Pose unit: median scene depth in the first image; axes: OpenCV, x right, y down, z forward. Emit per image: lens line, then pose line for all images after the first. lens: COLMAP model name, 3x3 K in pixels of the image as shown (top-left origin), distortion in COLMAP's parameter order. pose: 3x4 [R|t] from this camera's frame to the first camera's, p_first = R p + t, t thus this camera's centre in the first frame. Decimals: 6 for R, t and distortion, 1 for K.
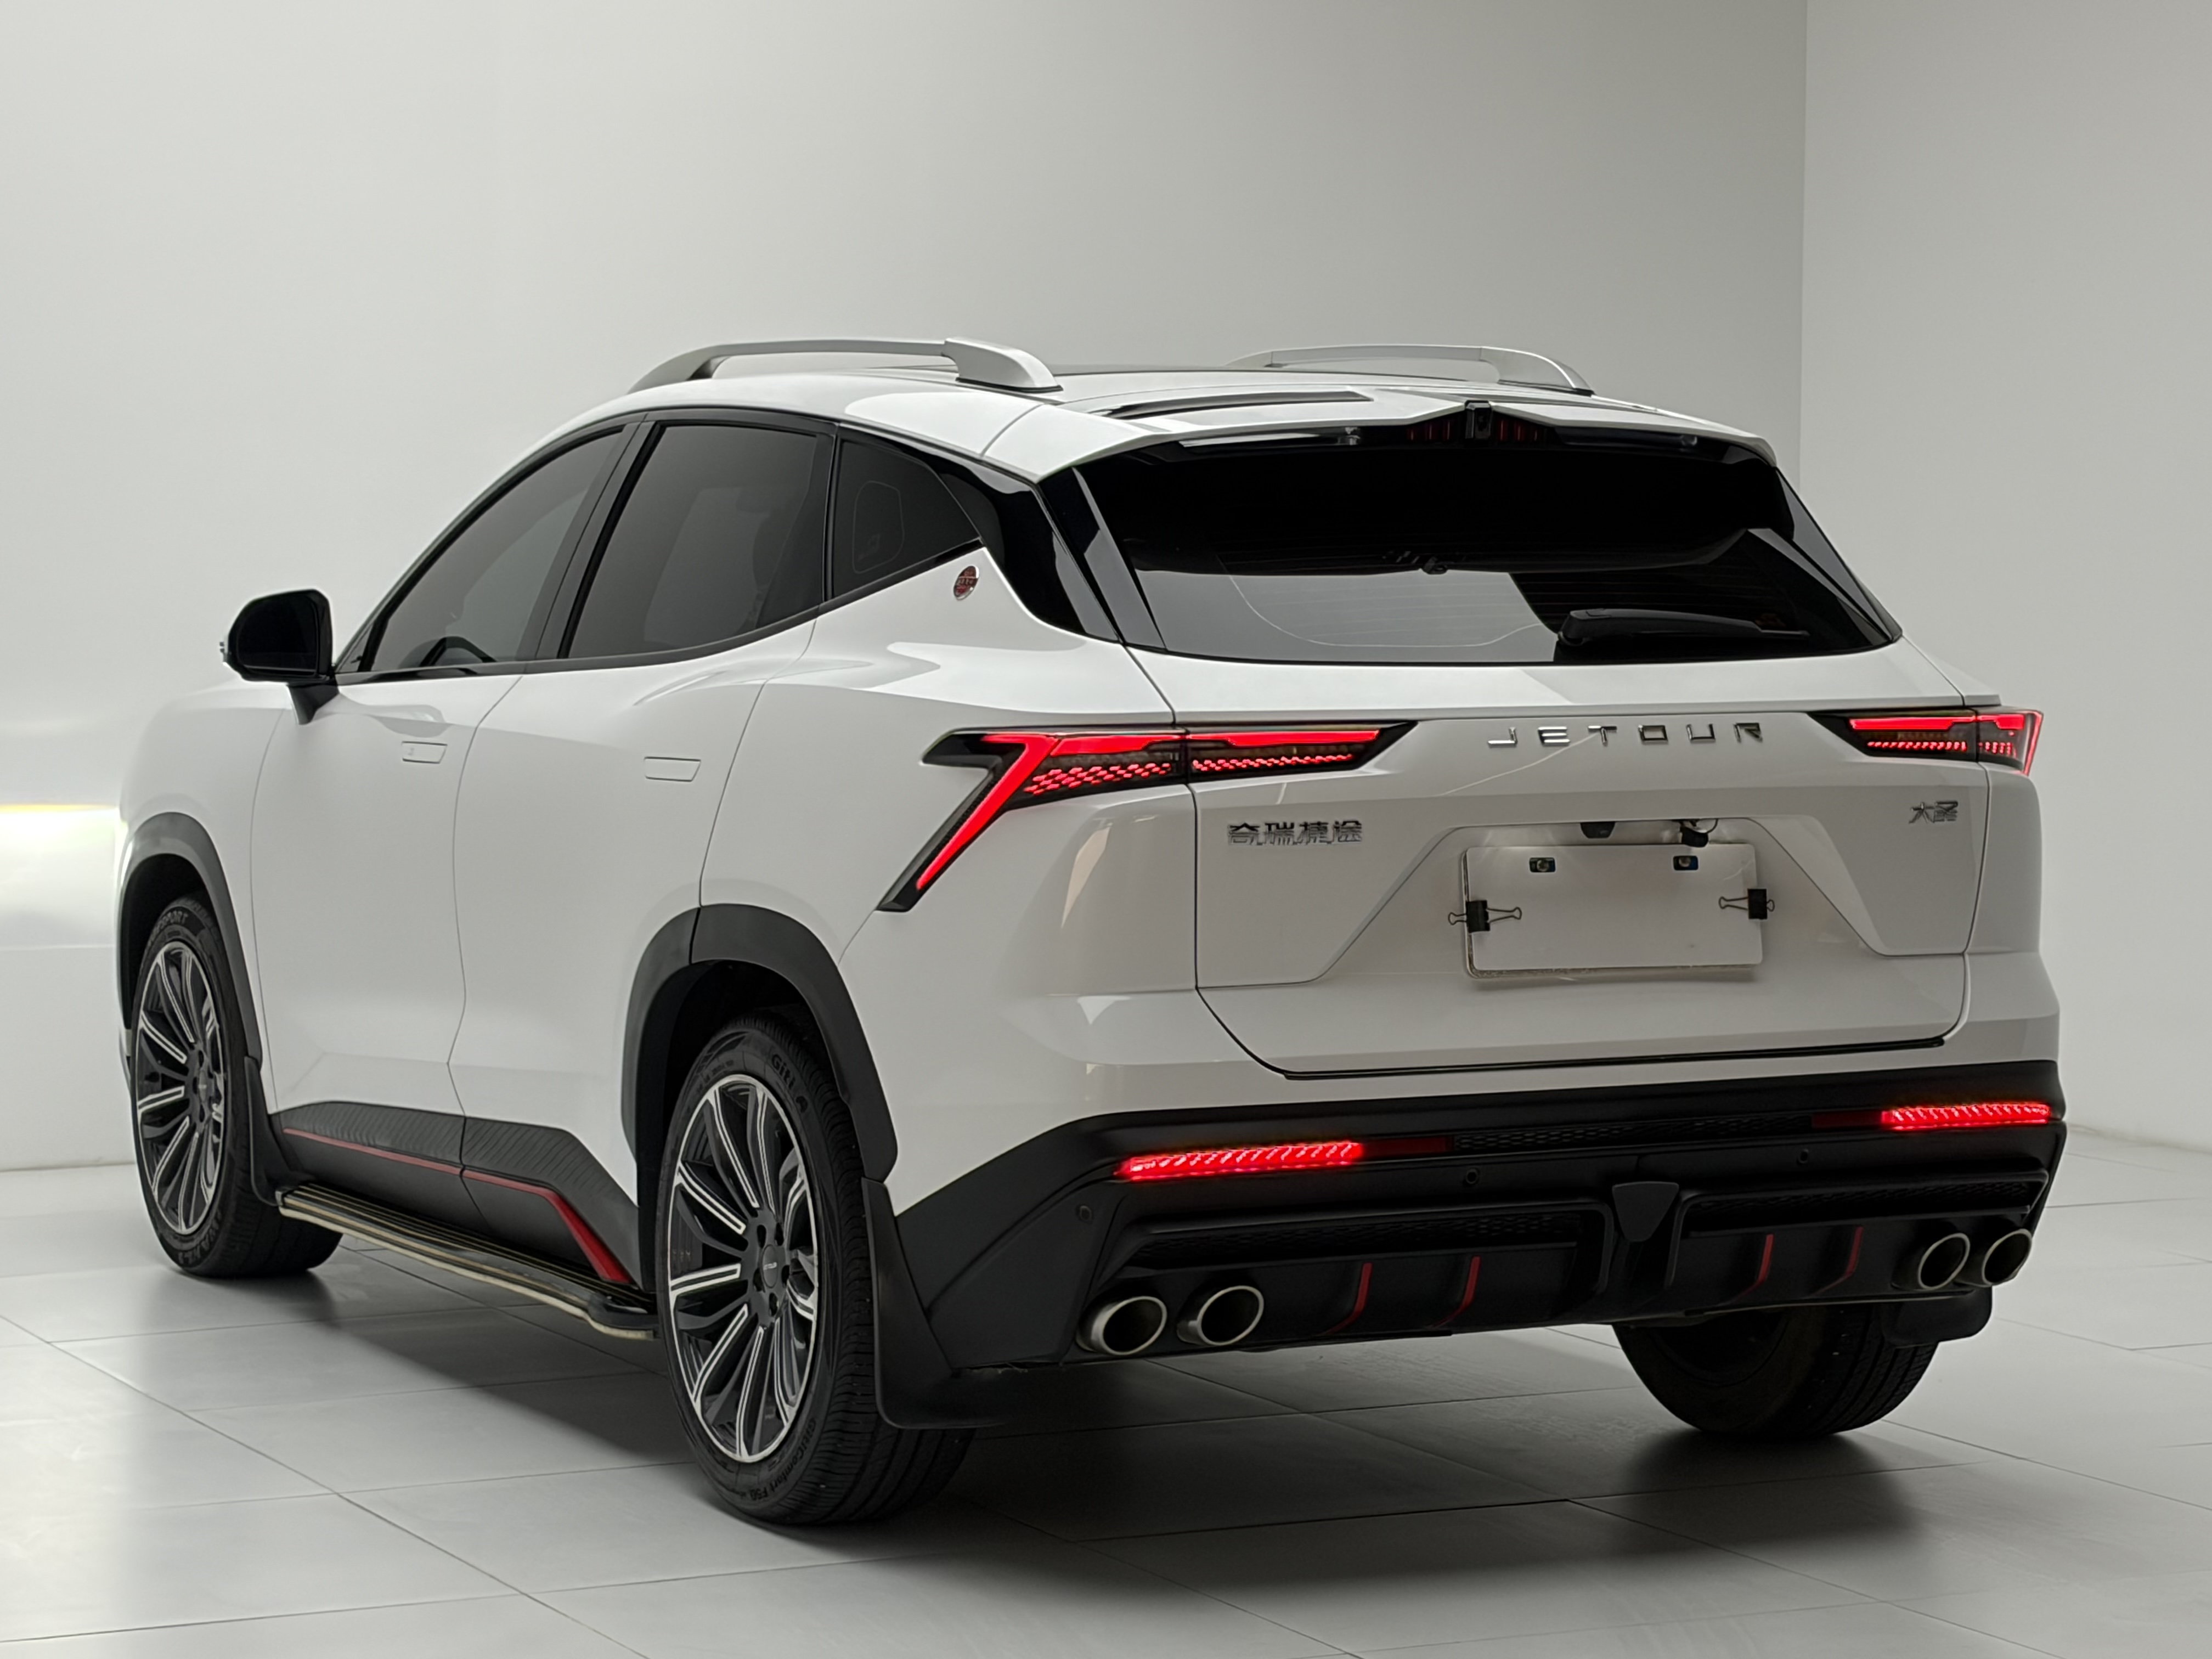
lens RADIAL K [[5224.5, 0, 1106.0], [0, 5224.5, 829.5], [0, 0, 1]] dist [0.430942, -0.086009]
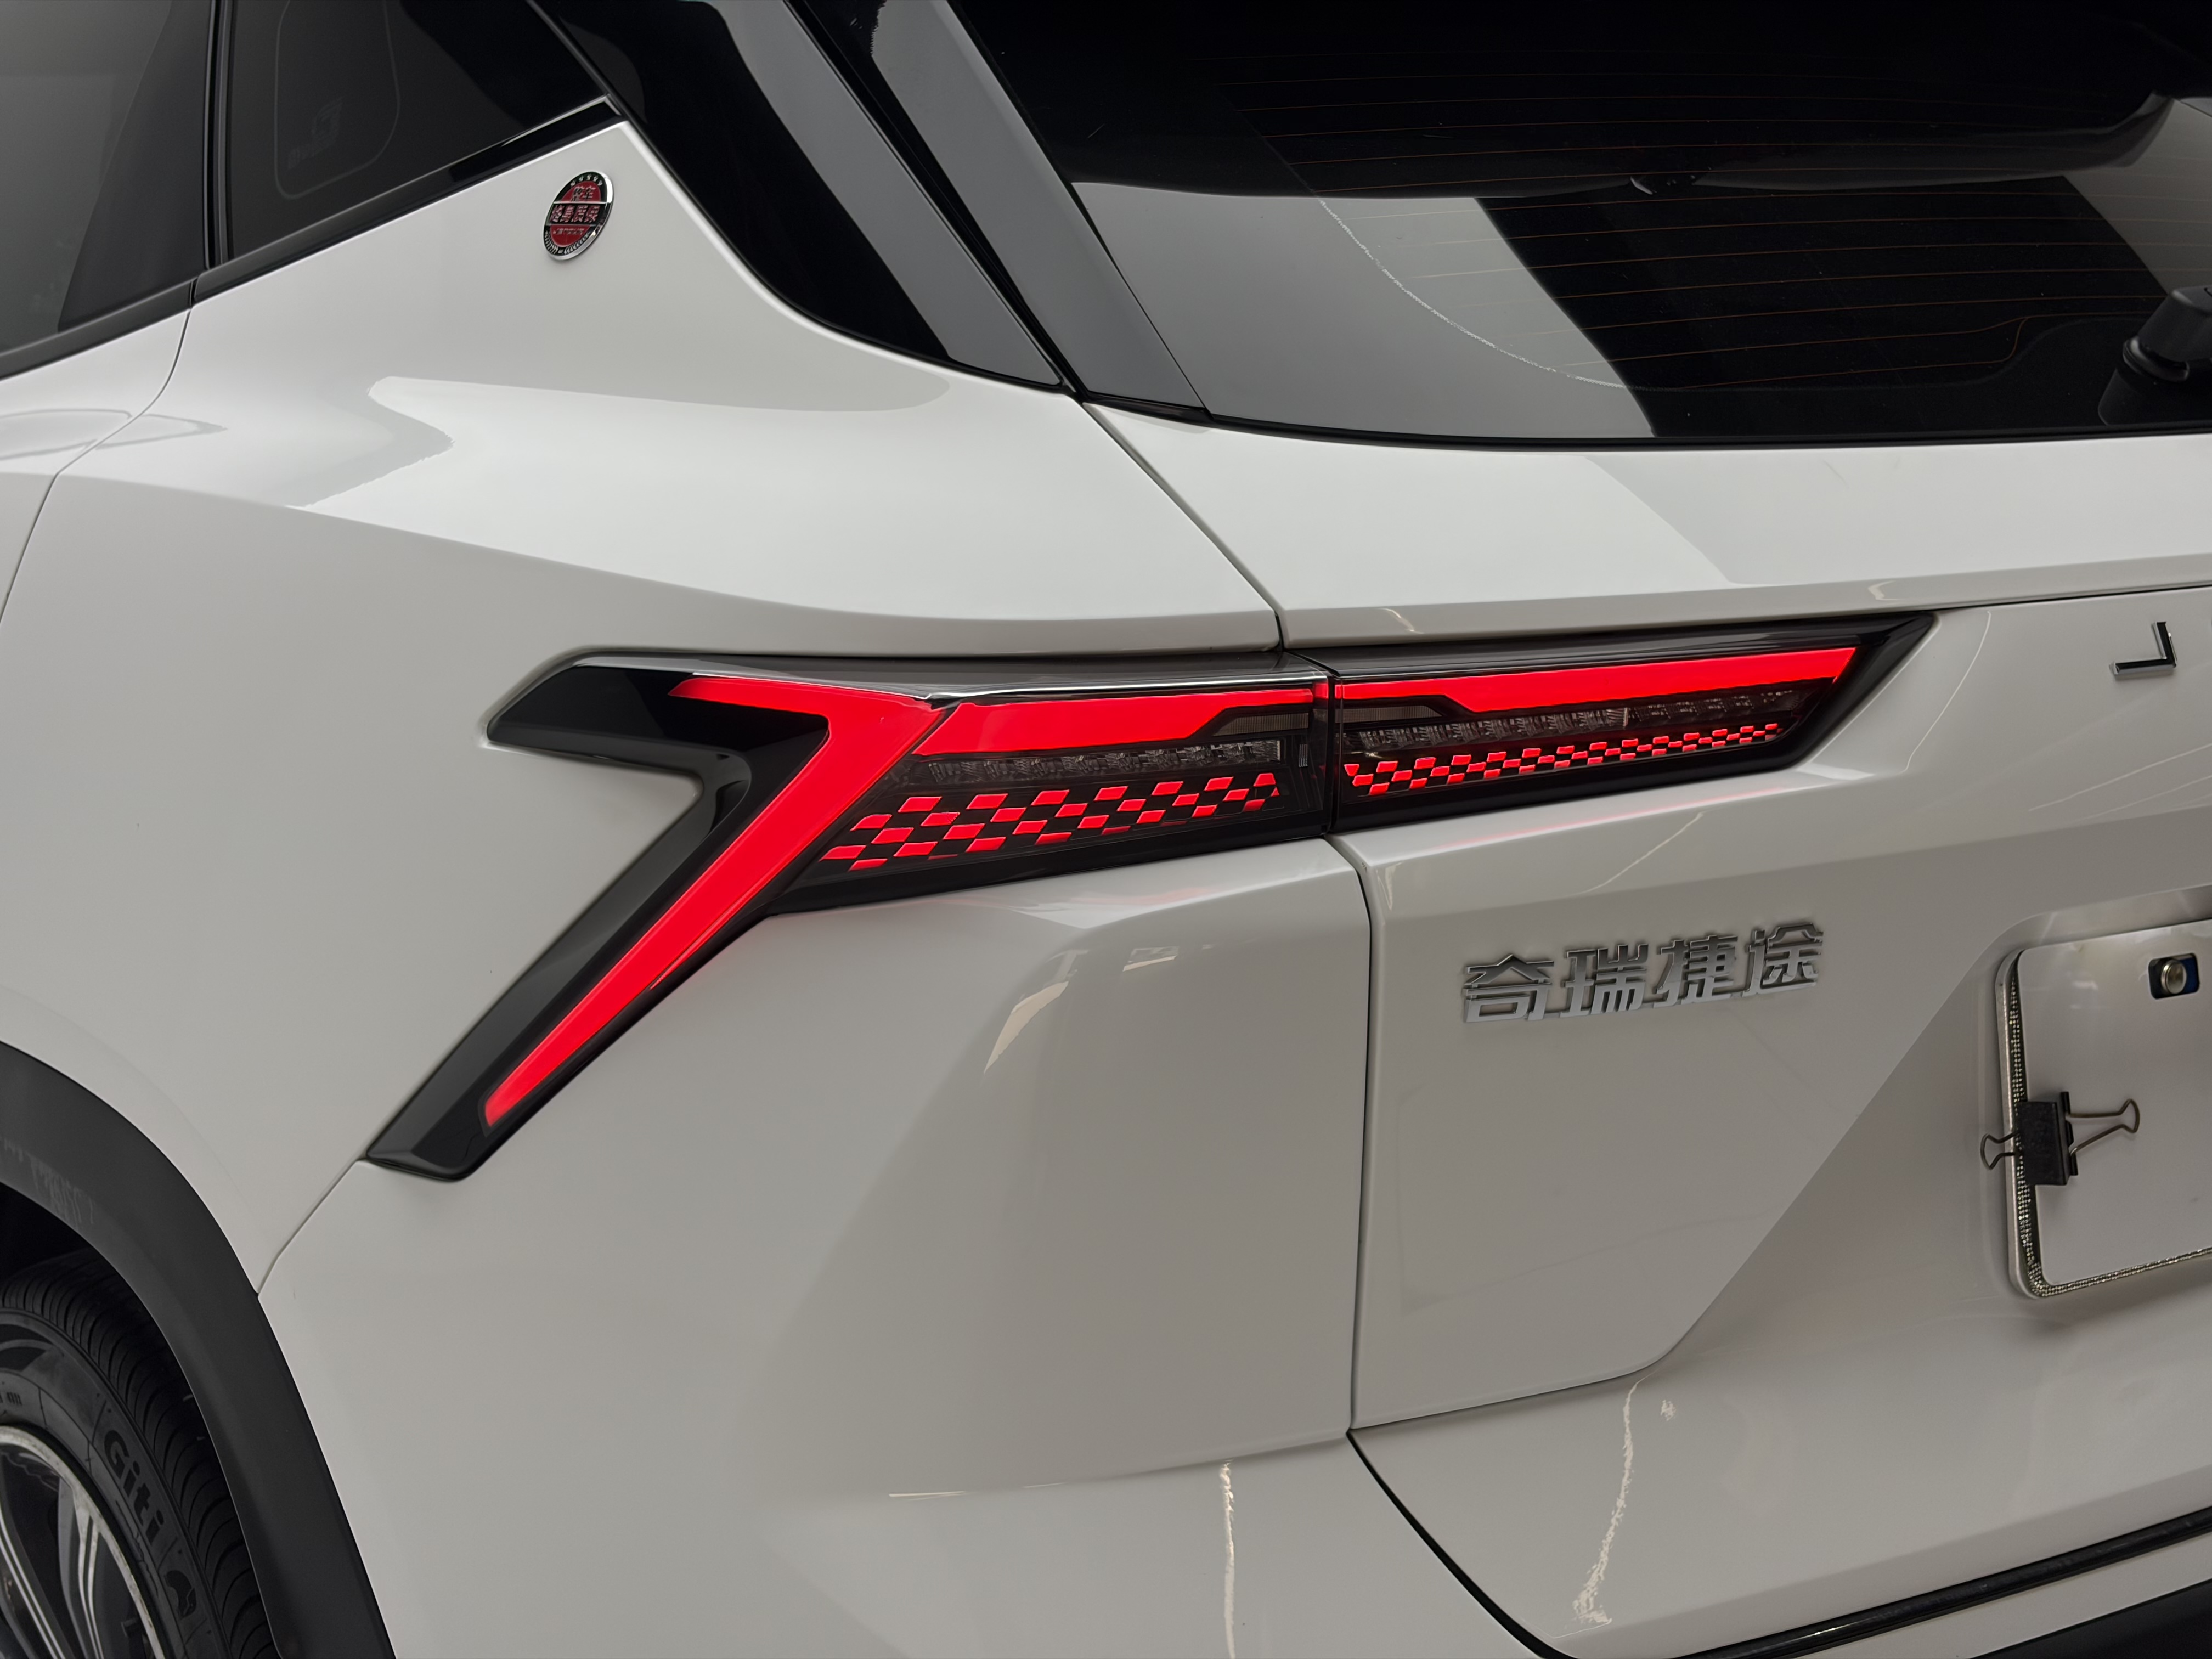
lens RADIAL K [[3496.0, 0, 1106.0], [0, 3496.0, 829.5], [0, 0, 1]] dist [0.212699, -1.279500]
pose [[0.985832, -0.029000, 0.165209, -0.033434], [0.009885, 0.993273, 0.115371, -0.033502], [-0.167443, -0.112103, 0.979487, 0.767395]]
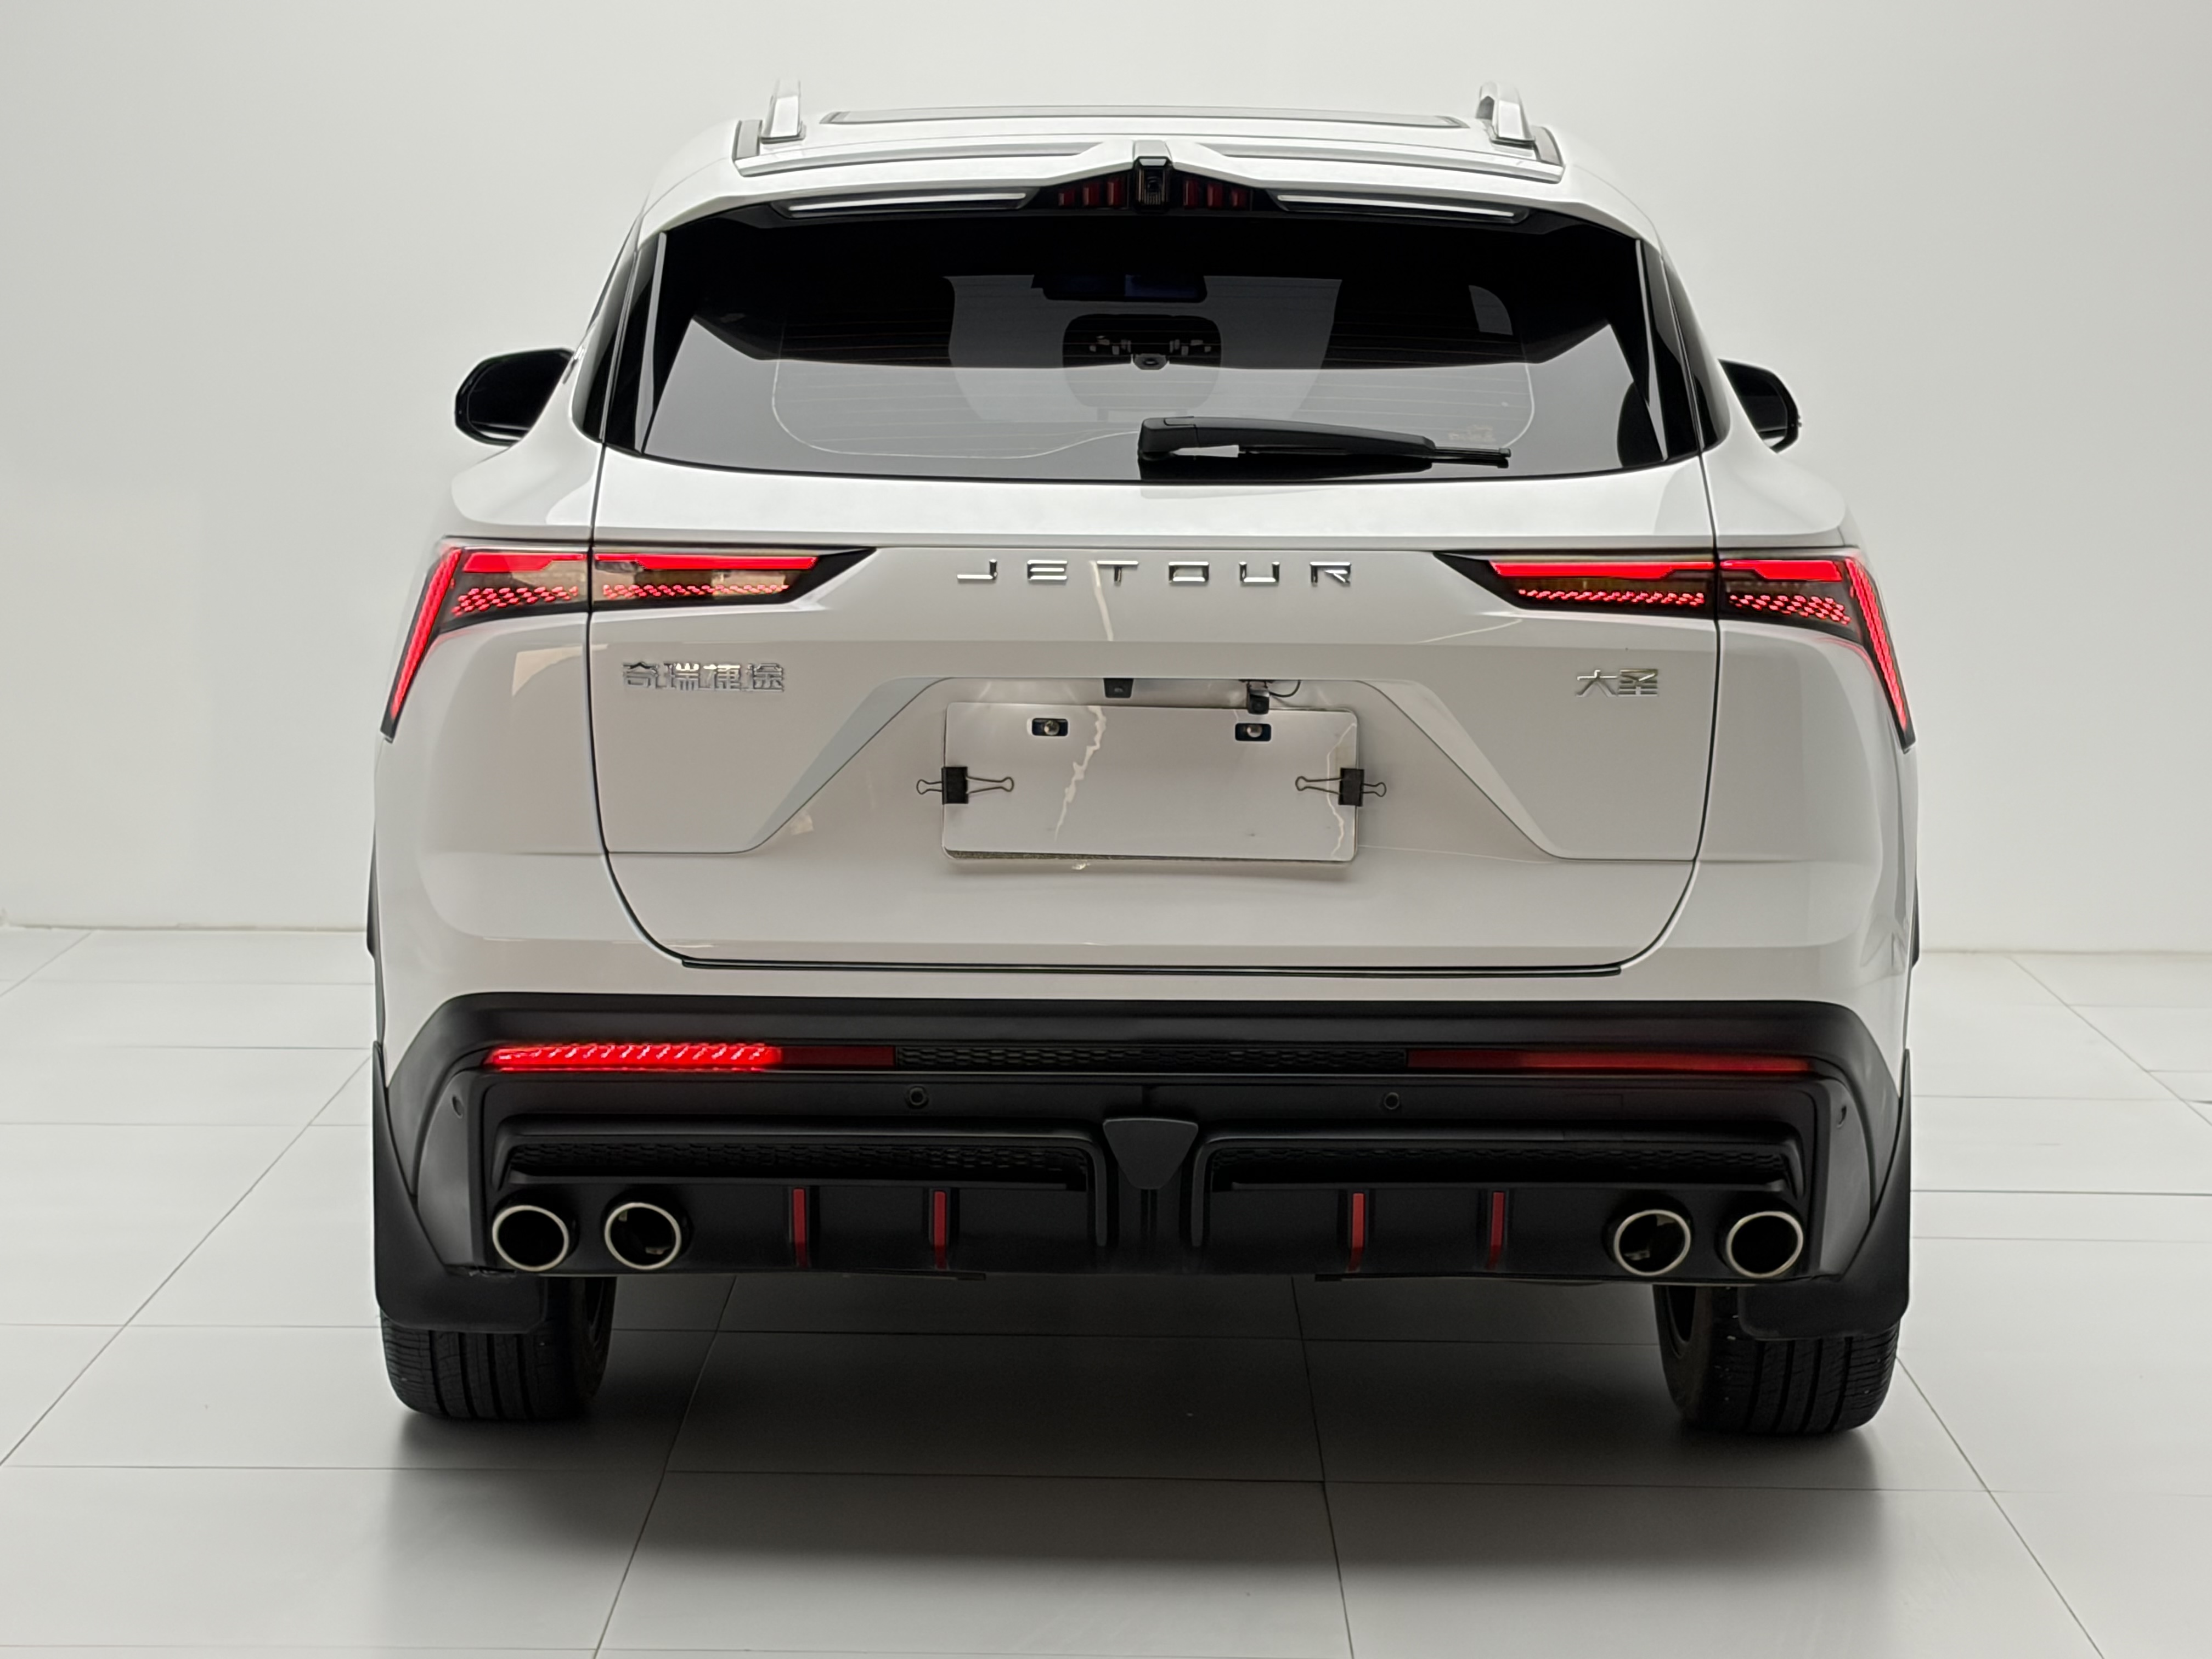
lens RADIAL K [[5224.5, 0, 1106.0], [0, 5224.5, 829.5], [0, 0, 1]] dist [0.430942, -0.086009]
pose [[0.881919, 0.052252, -0.468497, 0.478059], [-0.034663, 0.998335, 0.046095, -0.015407], [0.470125, -0.024412, 0.882262, 0.277078]]
